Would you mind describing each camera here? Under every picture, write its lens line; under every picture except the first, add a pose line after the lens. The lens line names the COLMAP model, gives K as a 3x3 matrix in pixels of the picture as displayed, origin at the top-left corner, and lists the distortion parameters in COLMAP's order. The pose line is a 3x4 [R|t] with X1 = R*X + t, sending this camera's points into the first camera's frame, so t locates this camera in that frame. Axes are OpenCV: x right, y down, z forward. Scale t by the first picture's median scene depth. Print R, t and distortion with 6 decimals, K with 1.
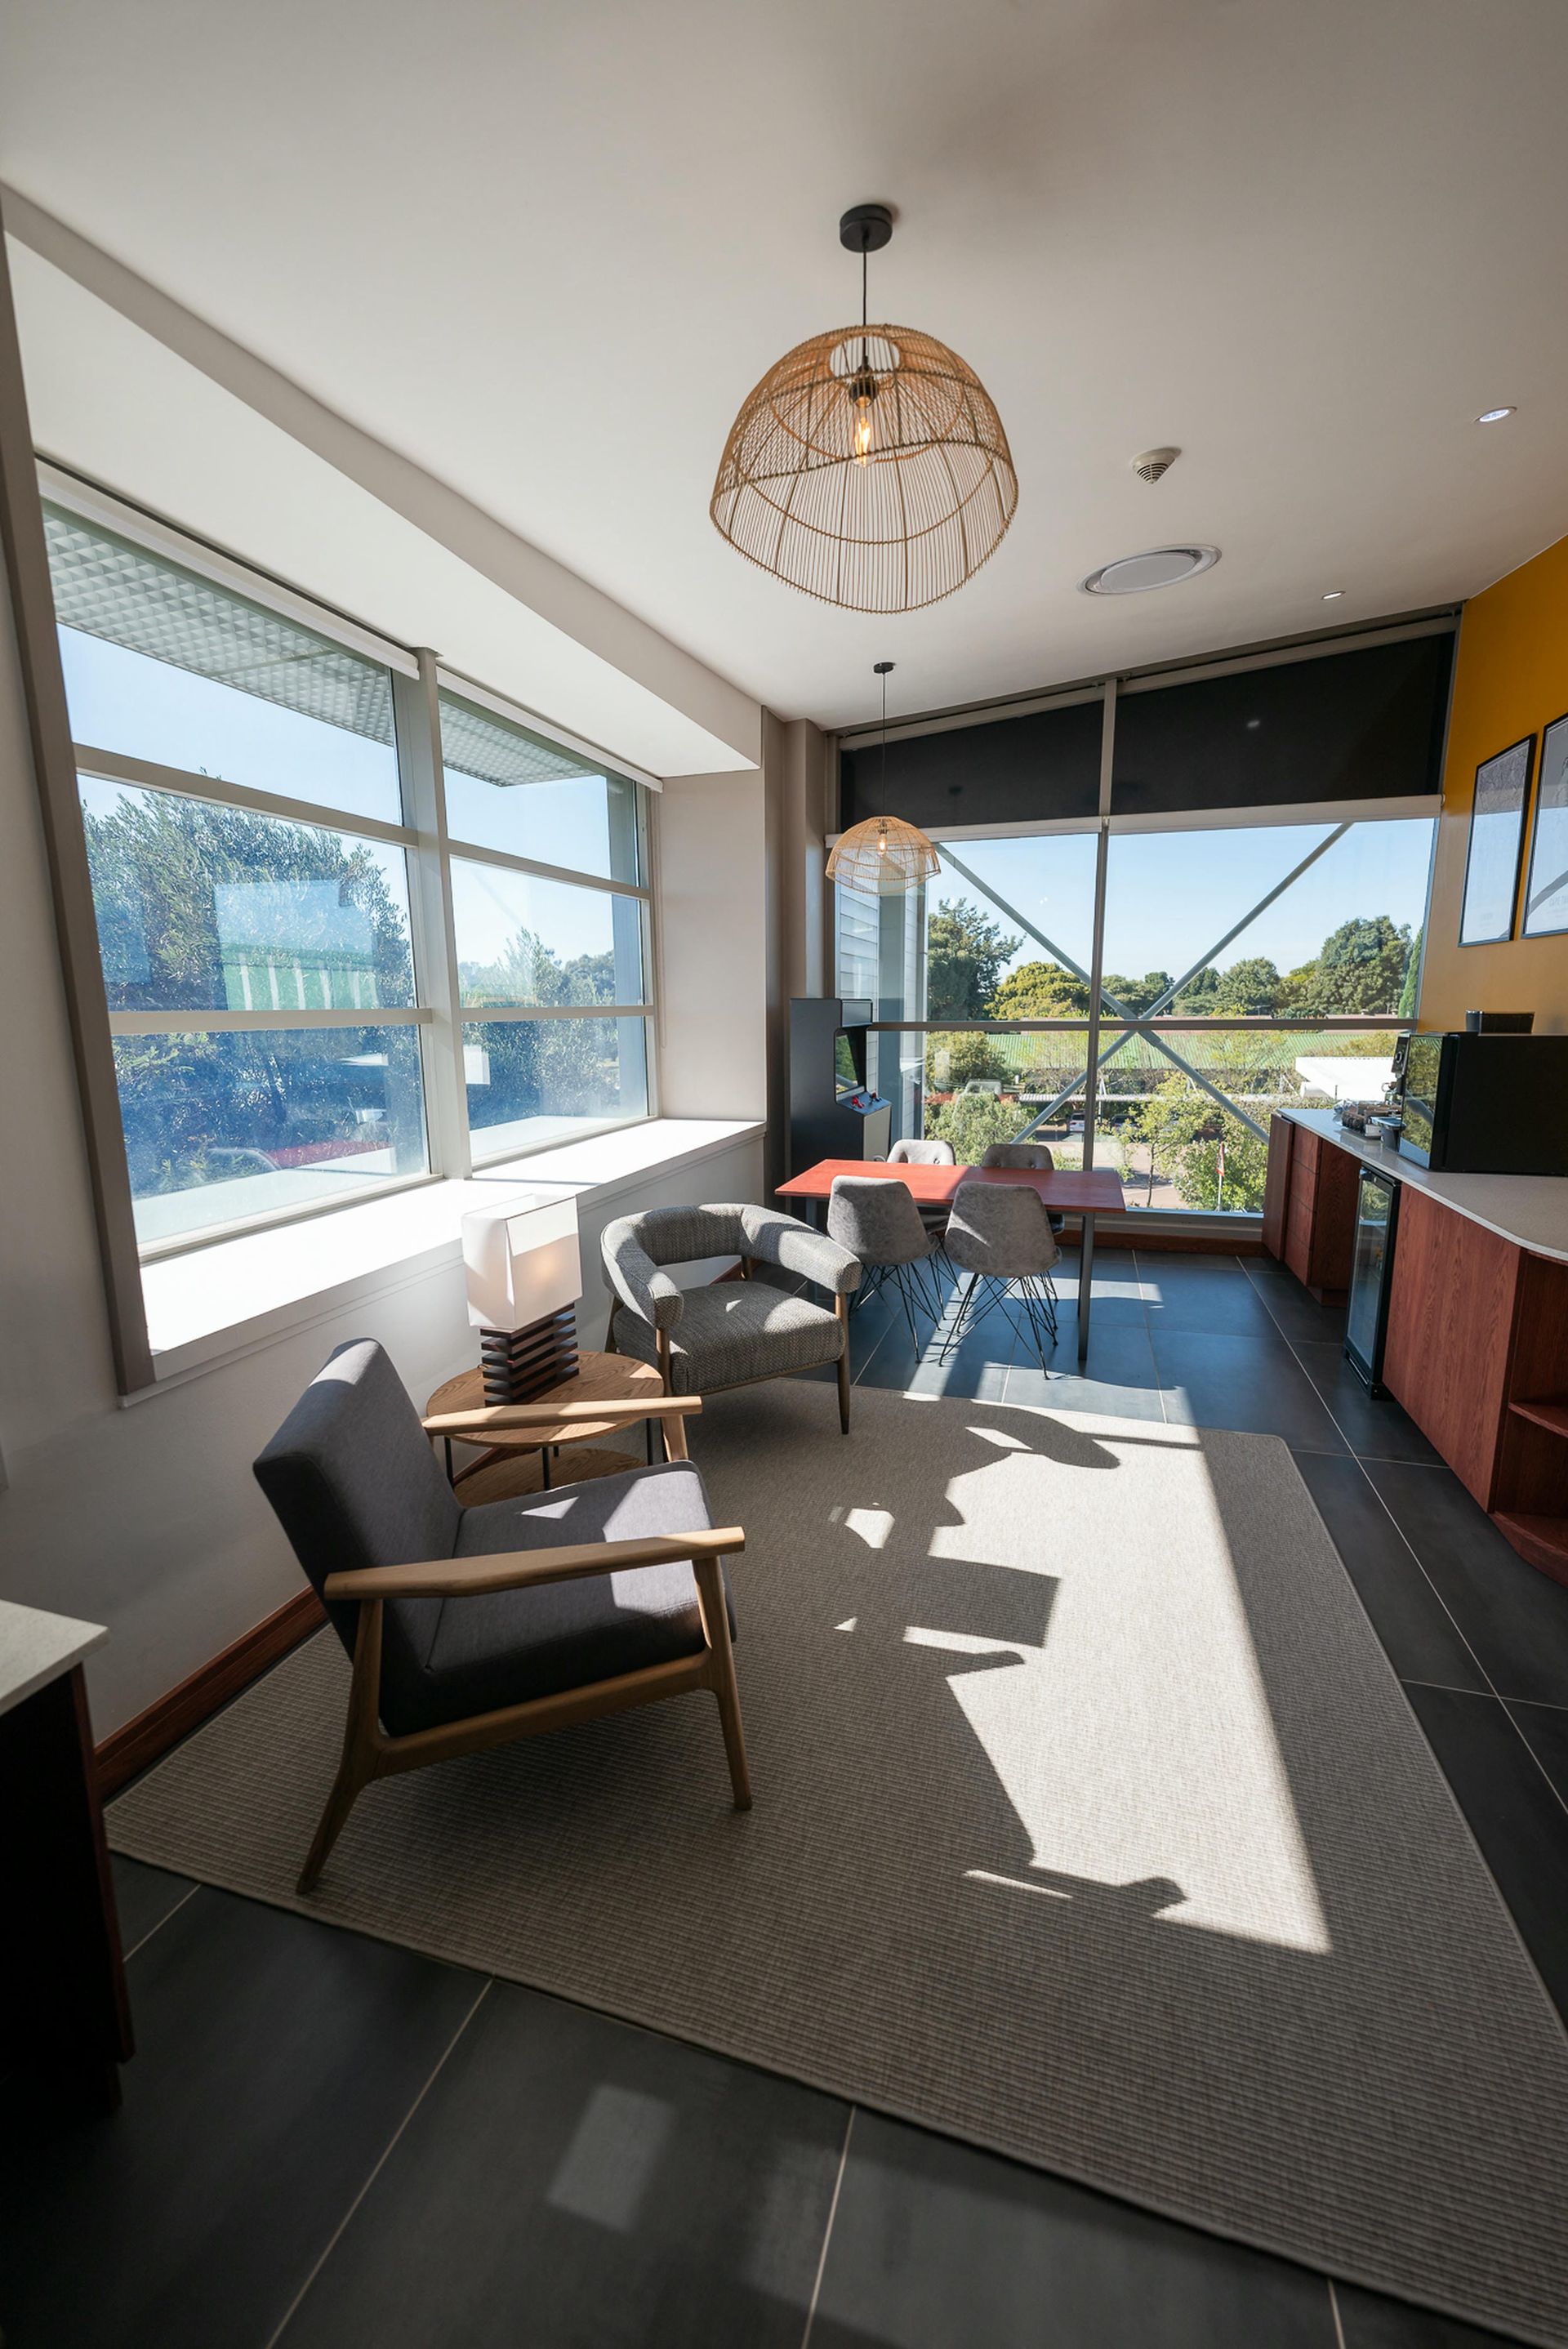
lens RADIAL K [[955.1, 0, 782.9], [0, 955.1, 1174.5], [0, 0, 1]] dist [0.002670, -0.000069]
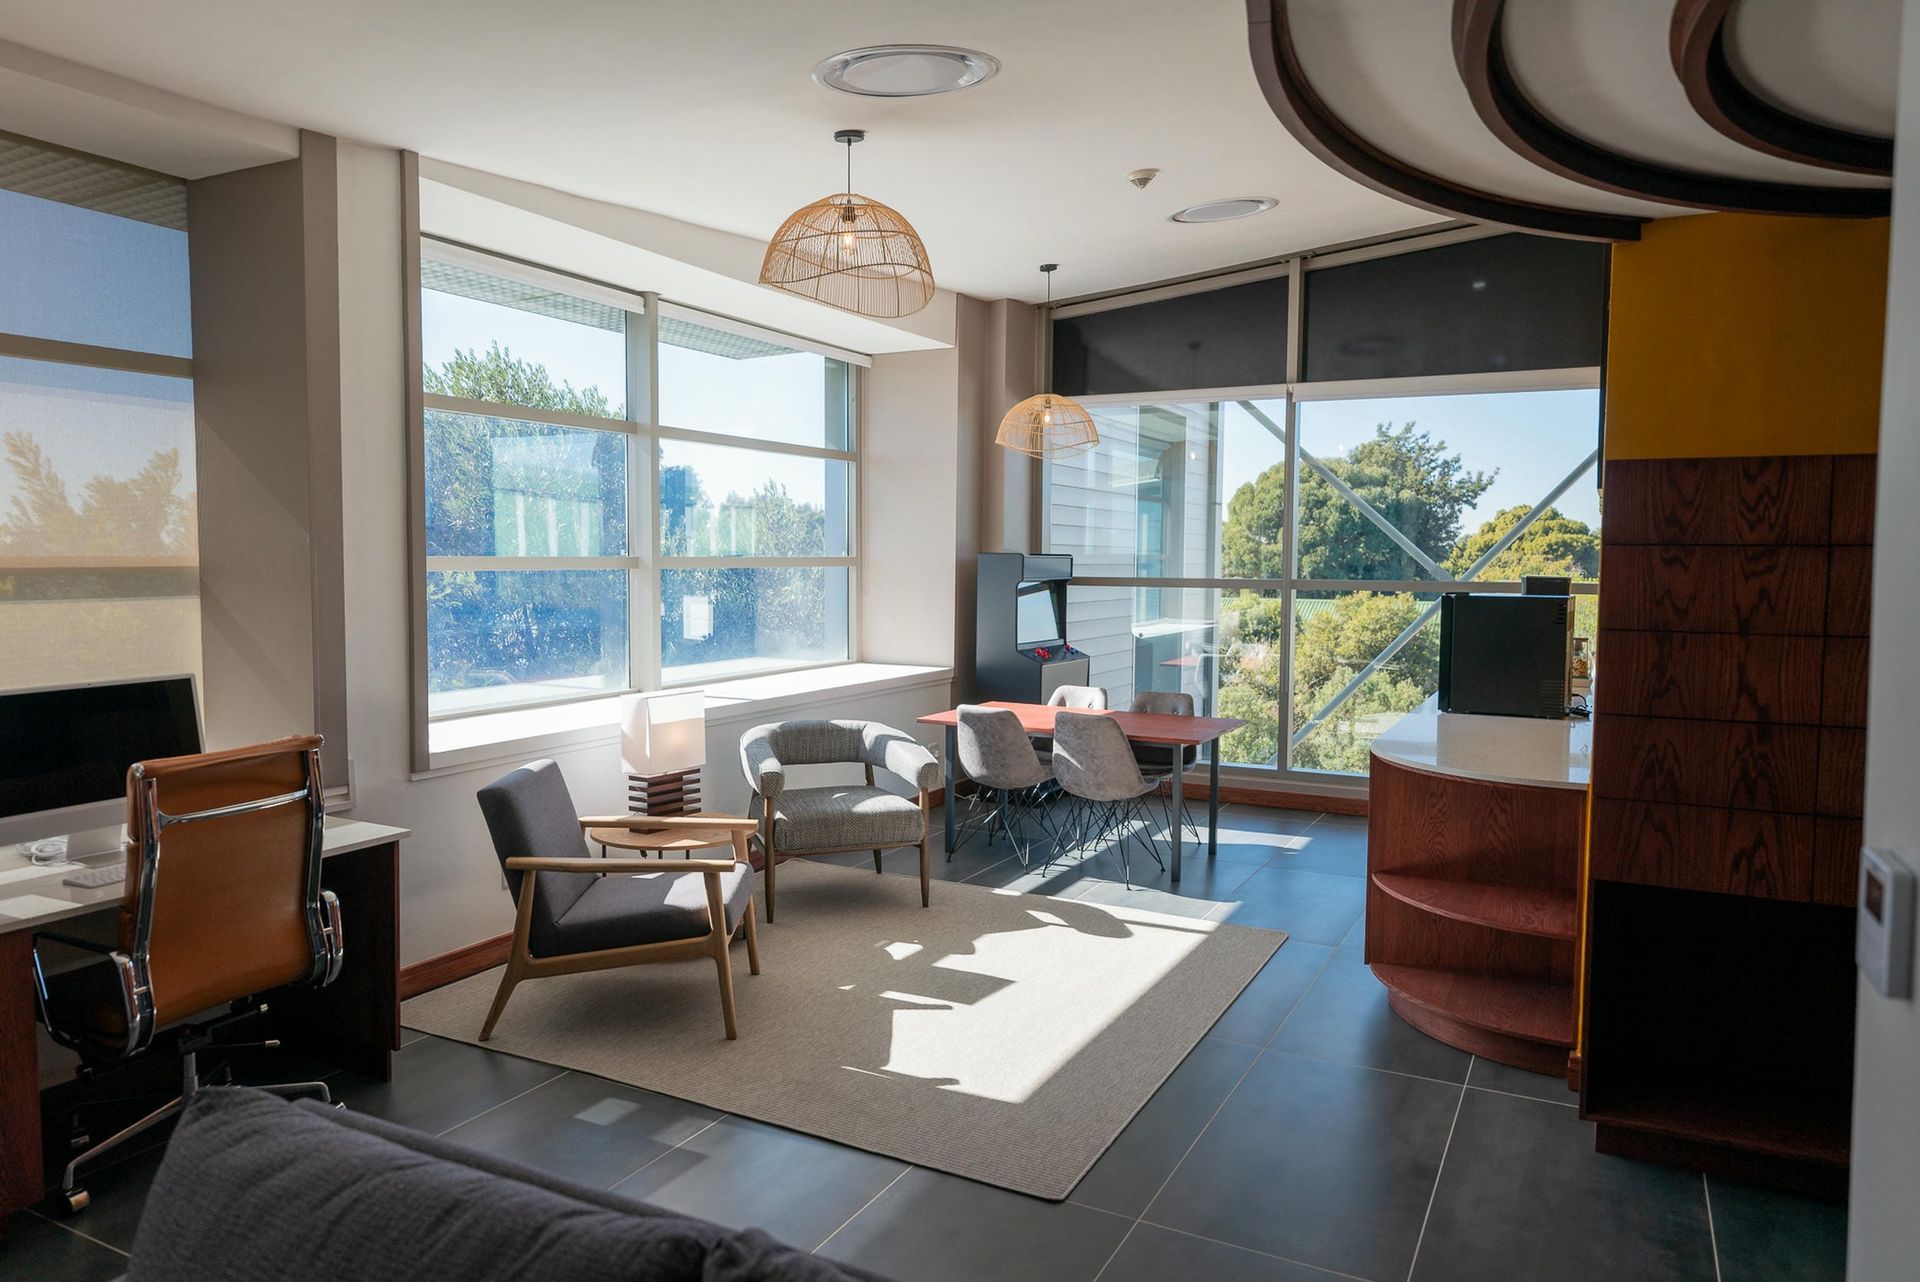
lens RADIAL K [[1283.1, 0, 948.0], [0, 1283.1, 642.6], [0, 0, 1]] dist [0.005115, -0.000313]
pose [[0.982561, 0.029432, -0.183598, 0.343722], [-0.049046, 0.993448, -0.103222, 0.092617], [0.179357, 0.110426, 0.977567, -0.566726]]
